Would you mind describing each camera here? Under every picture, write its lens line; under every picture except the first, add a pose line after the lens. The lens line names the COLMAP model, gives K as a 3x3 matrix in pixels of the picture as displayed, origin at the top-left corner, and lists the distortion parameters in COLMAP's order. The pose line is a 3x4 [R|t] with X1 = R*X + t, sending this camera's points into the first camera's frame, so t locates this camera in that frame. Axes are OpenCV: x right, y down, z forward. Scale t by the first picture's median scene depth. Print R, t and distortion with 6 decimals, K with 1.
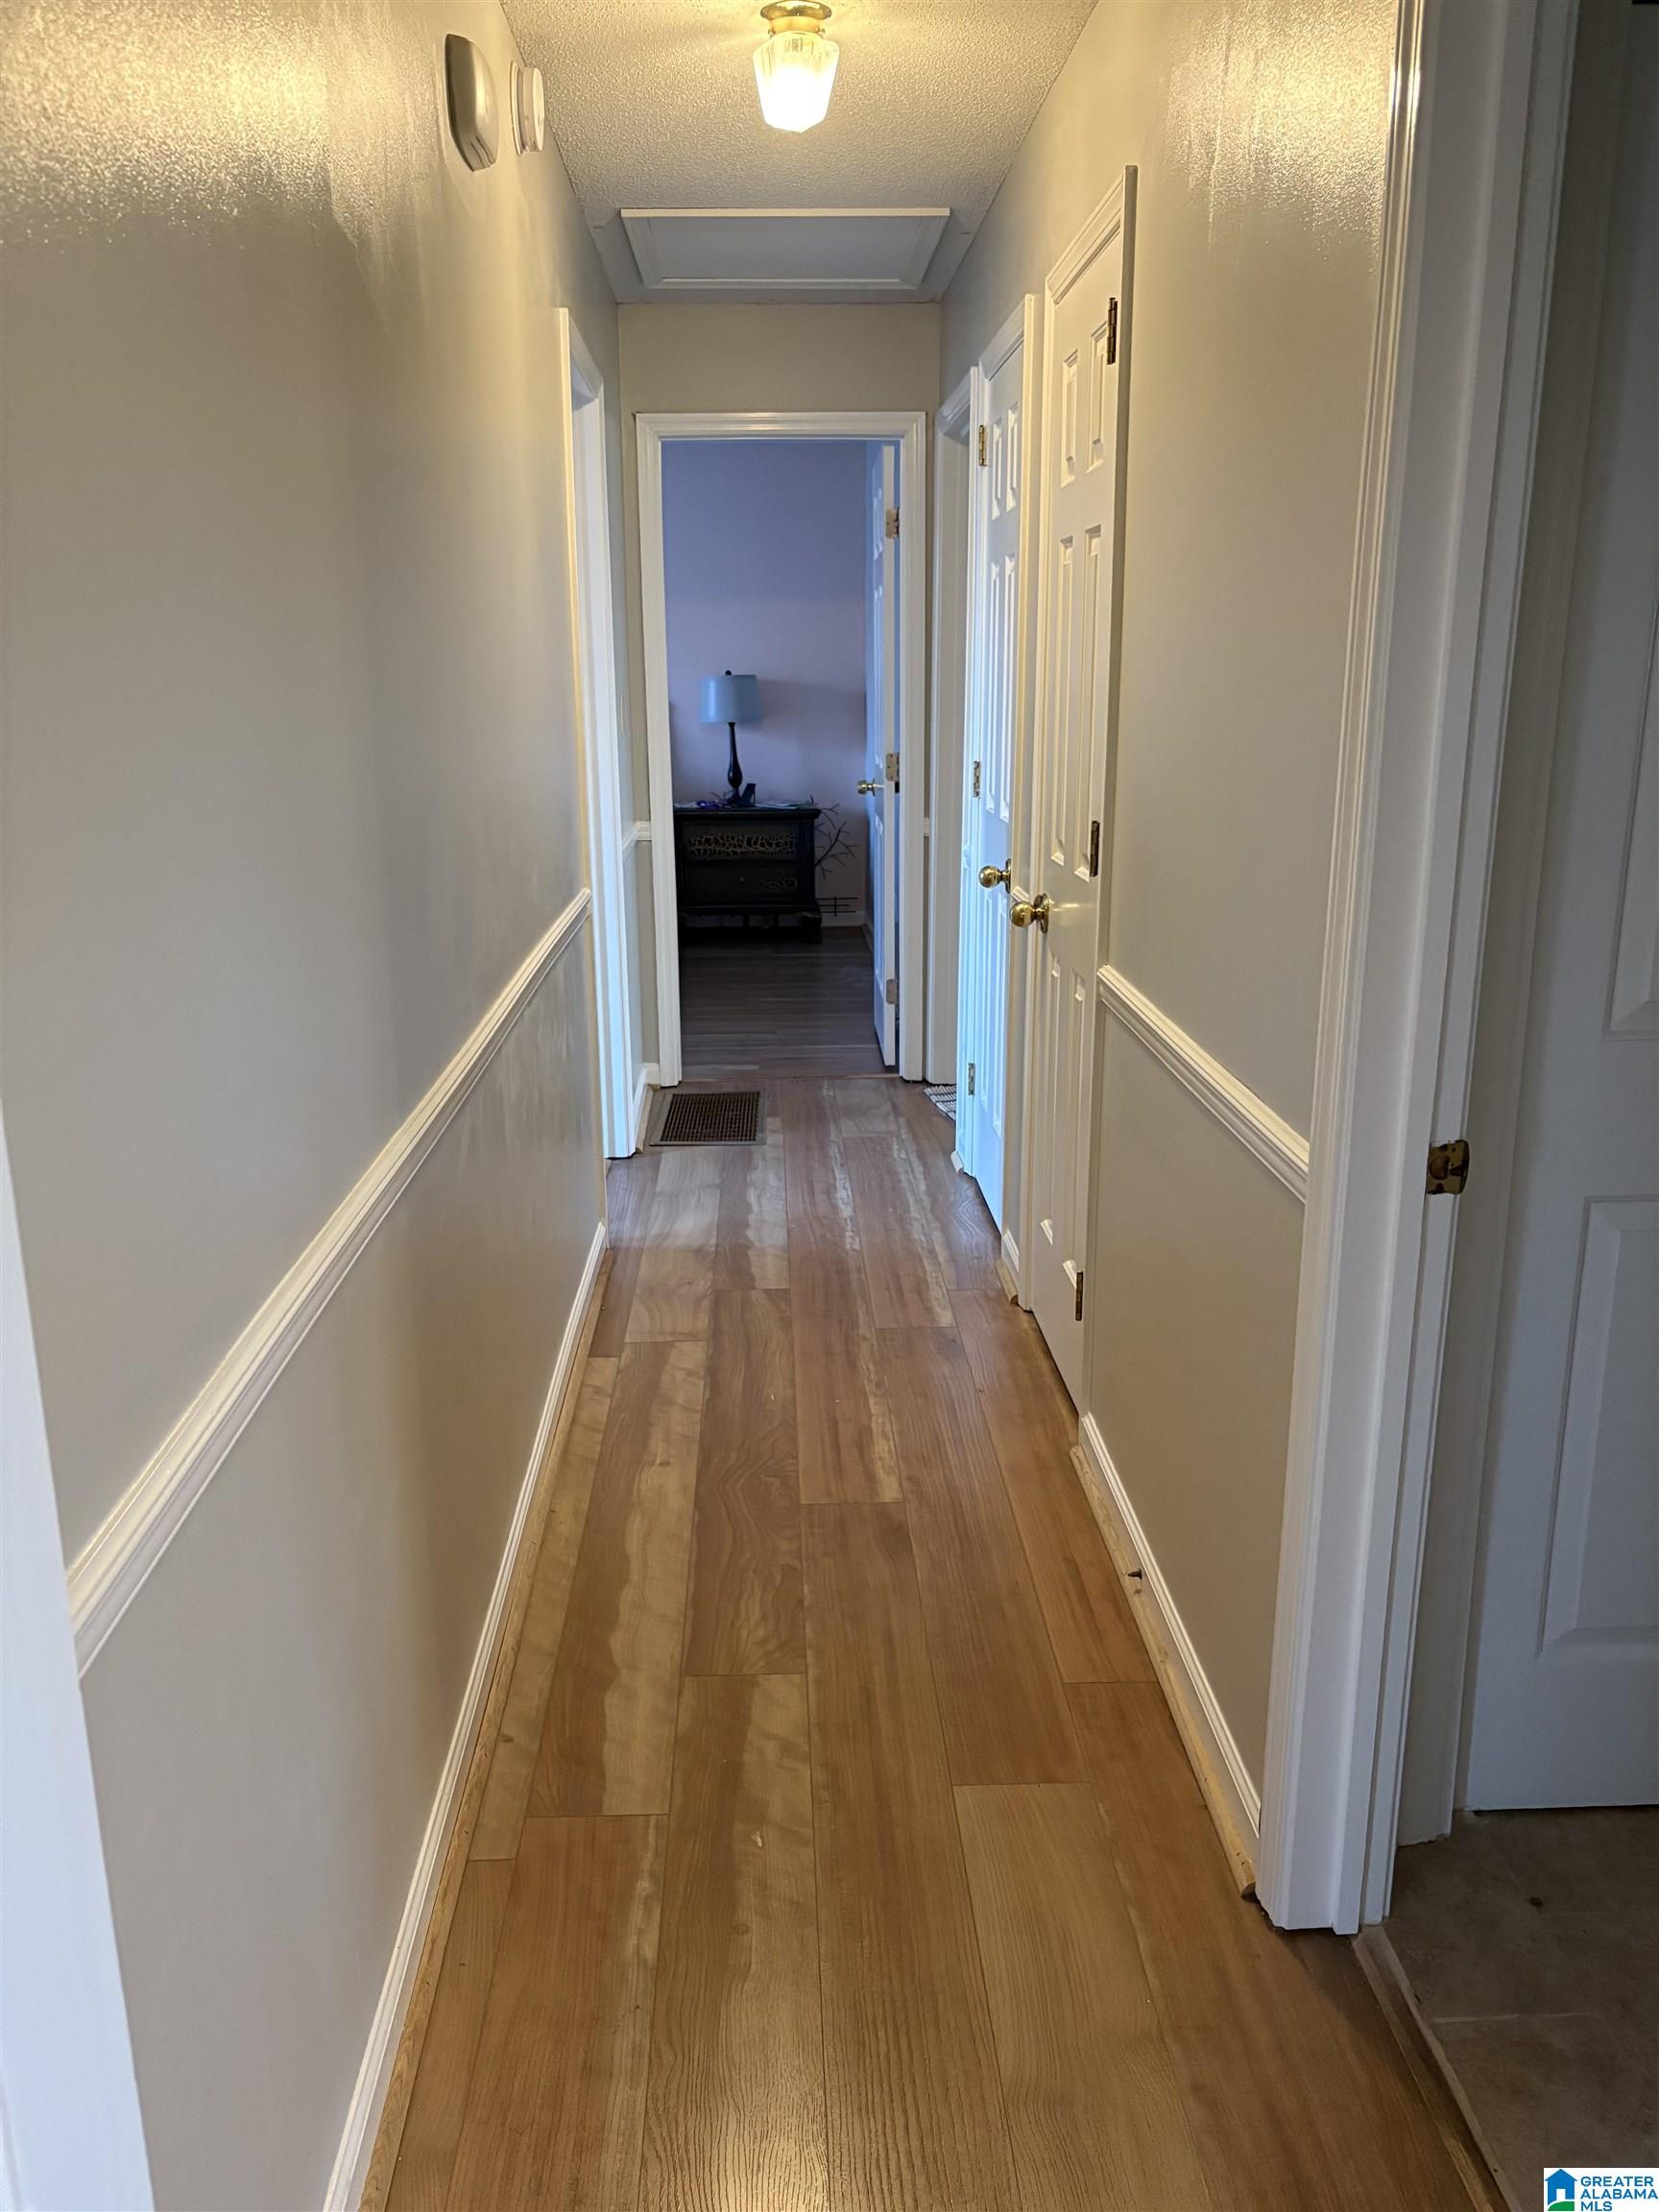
lens RADIAL K [[1694.5, 0, 821.5], [0, 1694.5, 1114.9], [0, 0, 1]] dist [0.046523, -0.061694]
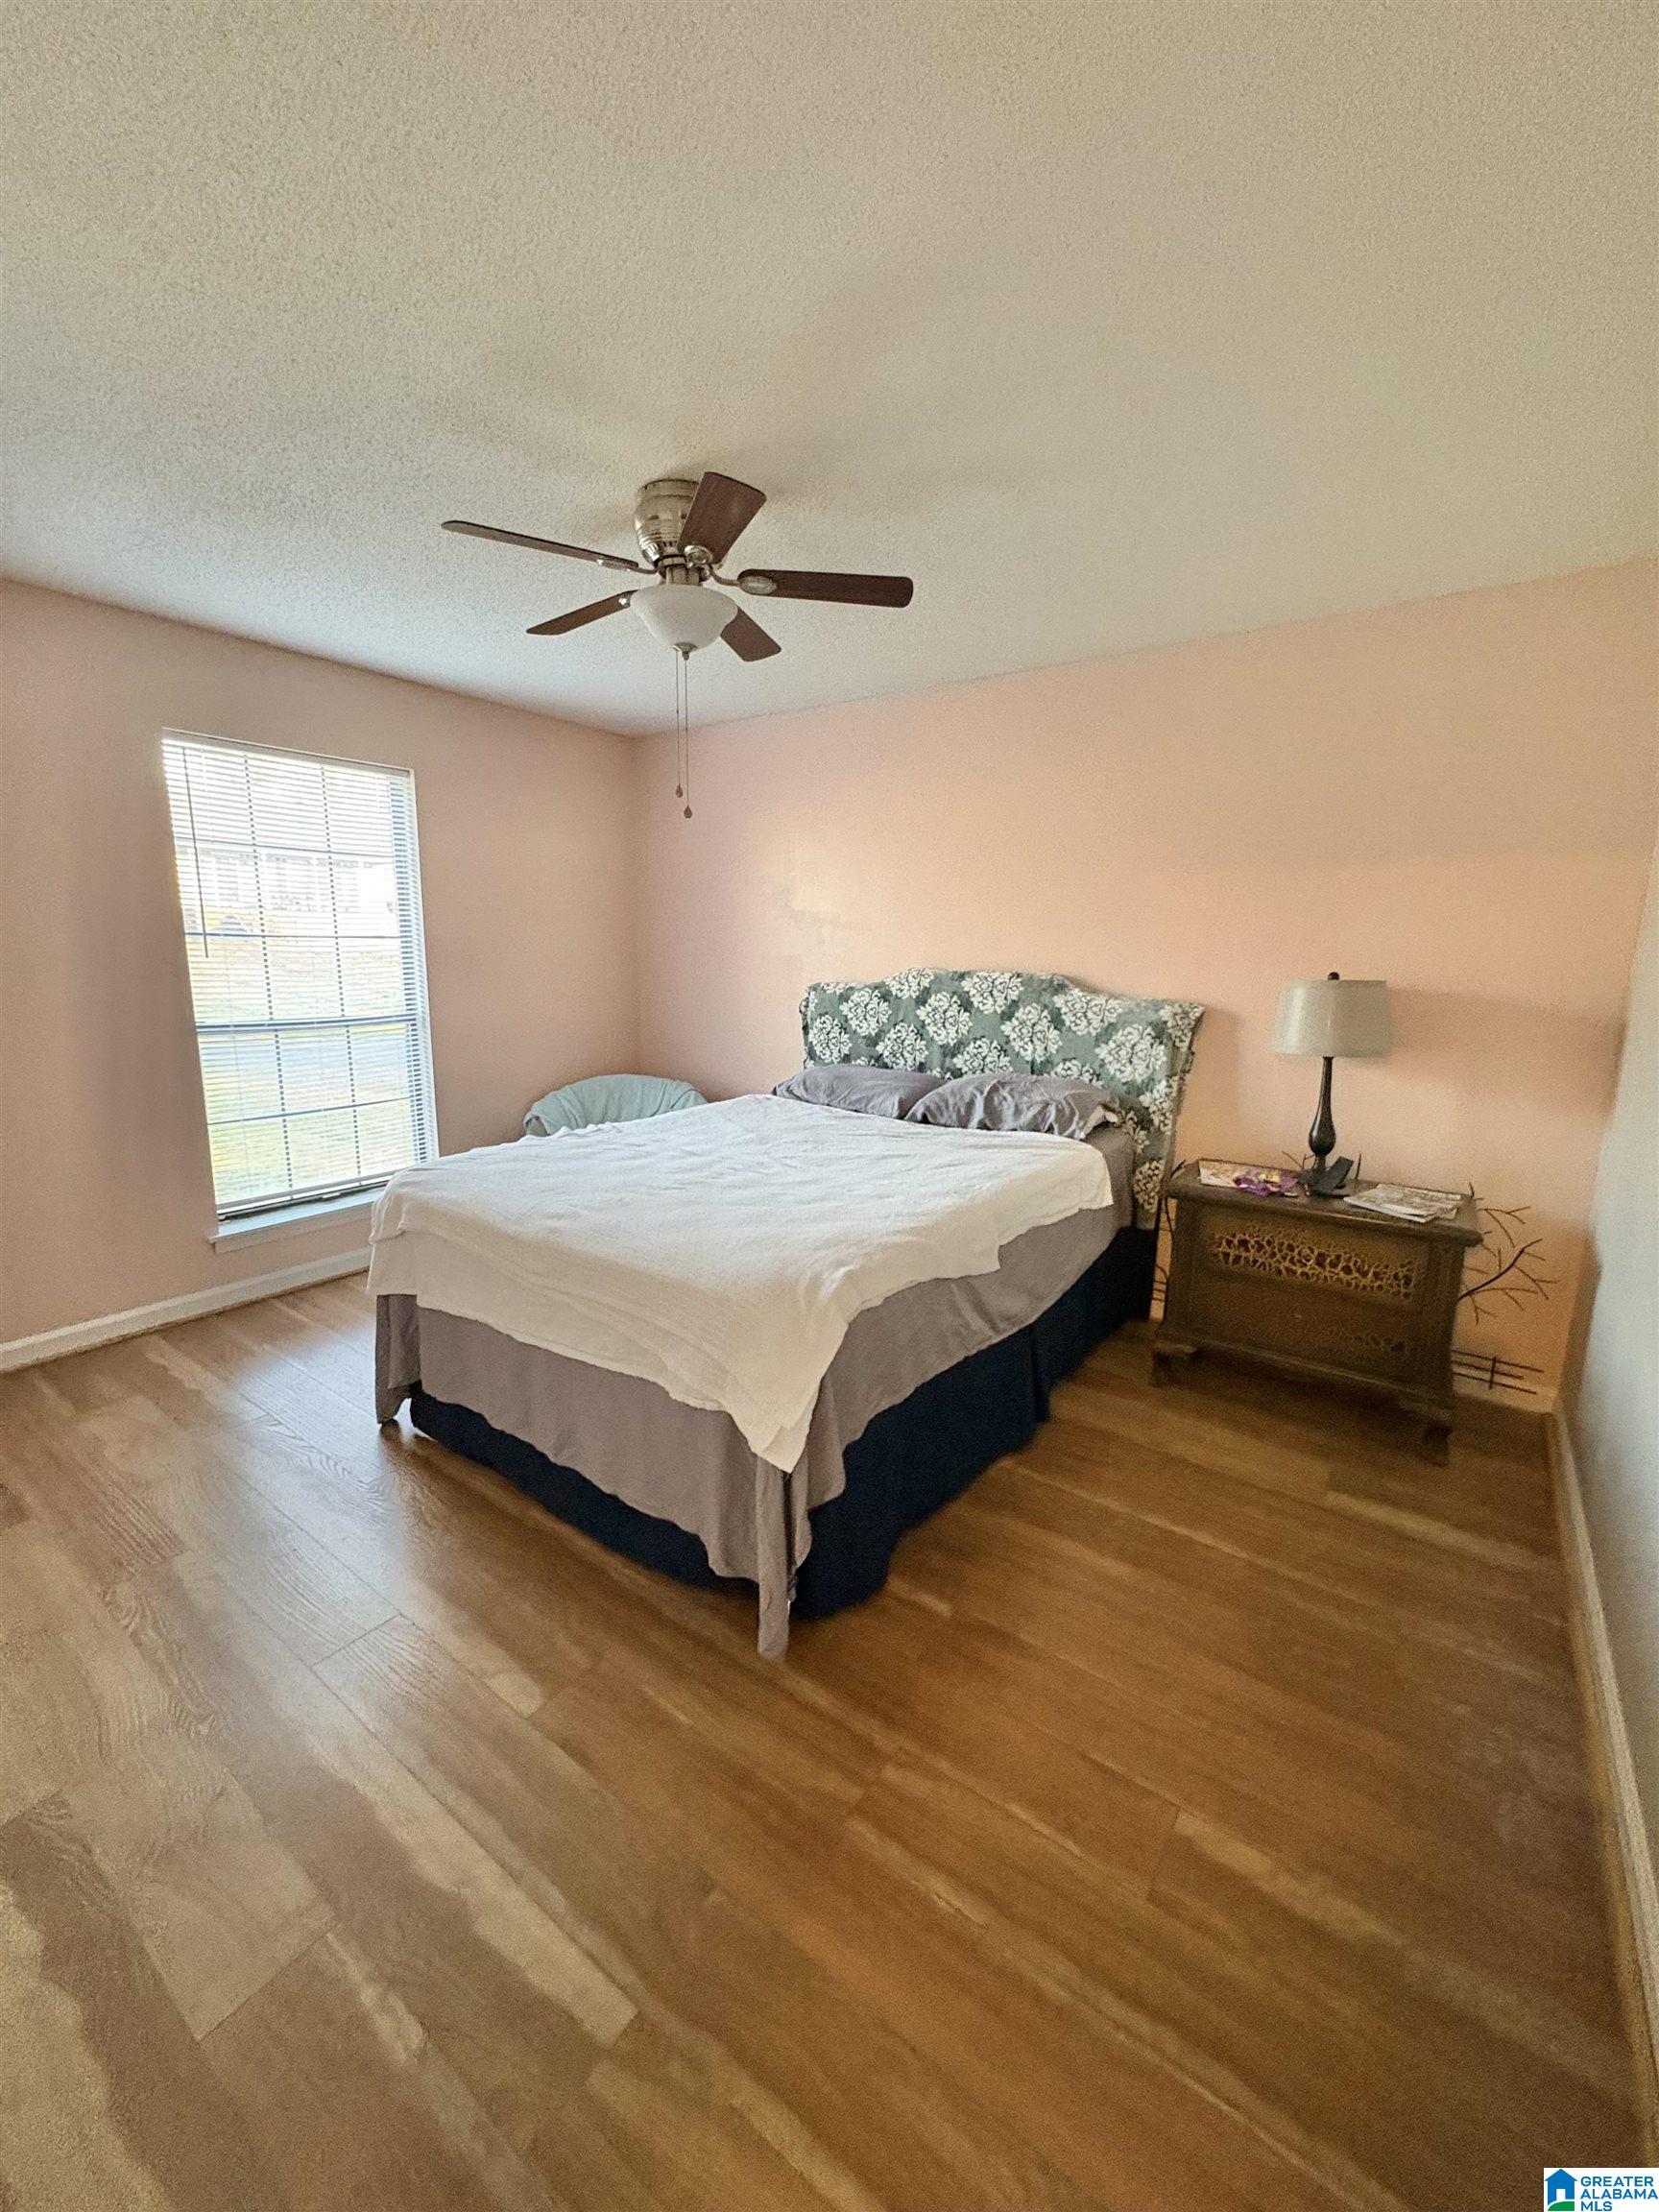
lens RADIAL K [[890.2, 0, 829.5], [0, 890.2, 1106.0], [0, 0, 1]] dist [-0.000806, -0.000279]
pose [[0.782378, 0.148389, -0.604868, 0.002196], [-0.197201, 0.980255, -0.014593, -0.173170], [0.590759, 0.130698, 0.796192, 0.642842]]
